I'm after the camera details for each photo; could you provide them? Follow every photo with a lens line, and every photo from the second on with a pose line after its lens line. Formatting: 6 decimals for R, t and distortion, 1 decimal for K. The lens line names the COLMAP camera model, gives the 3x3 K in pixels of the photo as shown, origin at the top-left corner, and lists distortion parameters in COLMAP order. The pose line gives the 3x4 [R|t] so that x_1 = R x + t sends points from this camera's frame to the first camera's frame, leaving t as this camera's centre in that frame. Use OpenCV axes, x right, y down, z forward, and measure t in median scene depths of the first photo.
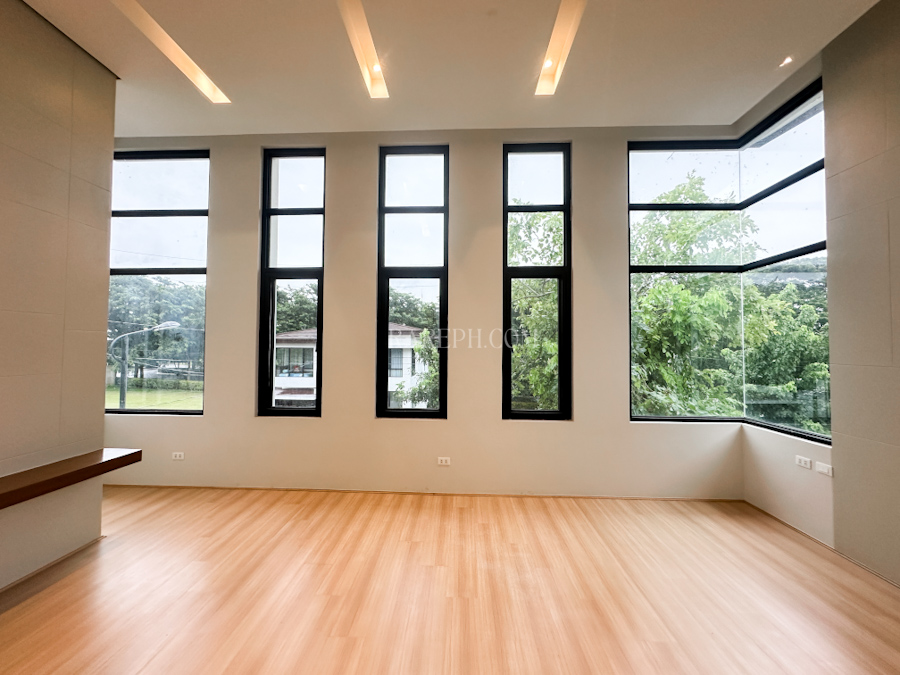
lens RADIAL K [[355.4, 0, 448.5], [0, 355.4, 329.7], [0, 0, 1]] dist [-0.002123, -0.000060]
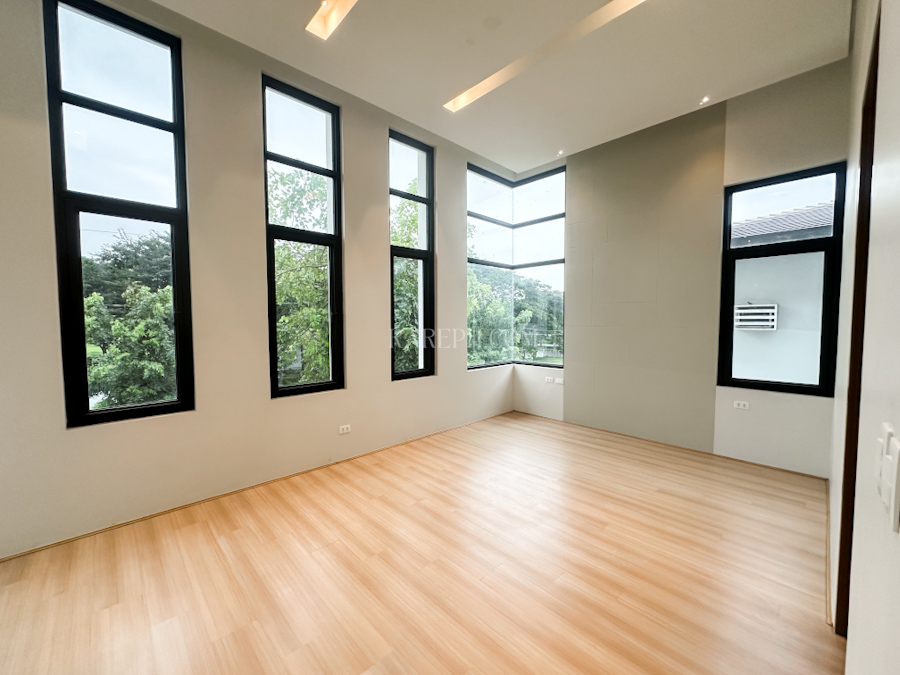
lens RADIAL K [[360.3, 0, 450.0], [0, 360.3, 337.5], [0, 0, 1]] dist [-0.000921, -0.000195]
pose [[0.690428, -0.046245, 0.721921, -0.578506], [-0.039977, 0.993990, 0.101906, -0.017300], [-0.722295, -0.099219, 0.684430, 0.092049]]
